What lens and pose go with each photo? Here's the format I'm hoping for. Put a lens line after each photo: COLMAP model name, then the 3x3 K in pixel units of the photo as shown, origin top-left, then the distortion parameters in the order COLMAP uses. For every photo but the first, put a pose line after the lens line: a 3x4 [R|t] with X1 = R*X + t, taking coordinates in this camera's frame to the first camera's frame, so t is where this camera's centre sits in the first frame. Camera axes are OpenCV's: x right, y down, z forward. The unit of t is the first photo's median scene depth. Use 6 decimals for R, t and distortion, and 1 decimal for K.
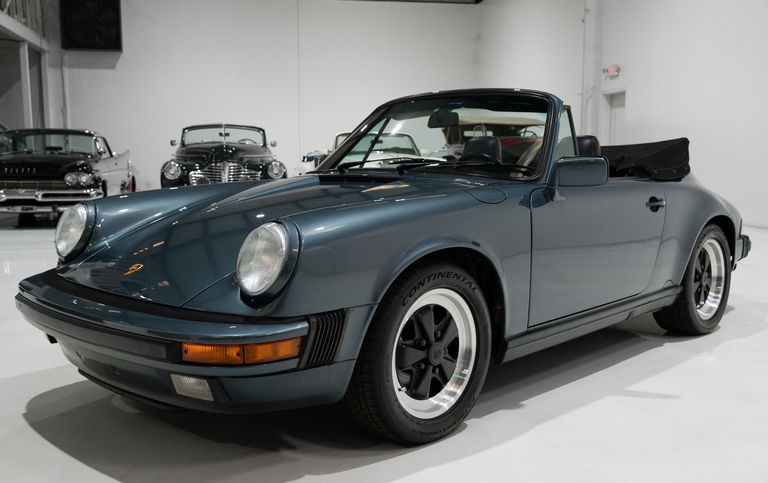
lens RADIAL K [[736.8, 0, 376.1], [0, 736.8, 247.6], [0, 0, 1]] dist [0.004176, 0.000000]
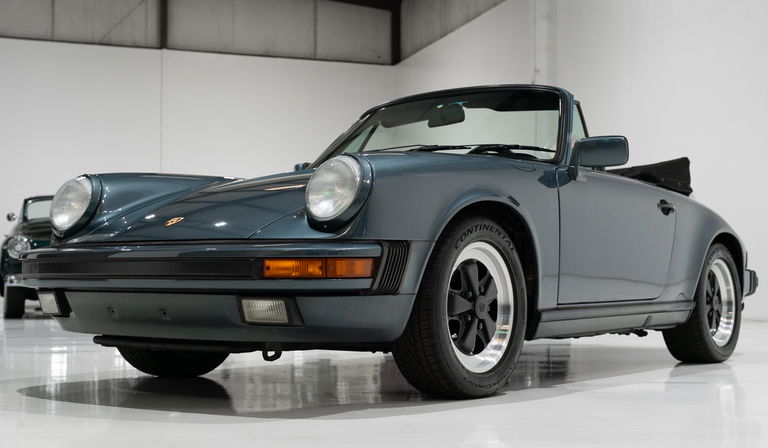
lens RADIAL K [[999.7, 0, 383.3], [0, 999.7, 225.6], [0, 0, 1]] dist [0.025249, 0.000000]
pose [[0.991492, 0.013989, 0.129415, -0.192536], [0.007328, 0.986634, -0.162790, 0.214961], [-0.129962, 0.162353, 0.978137, -0.281715]]
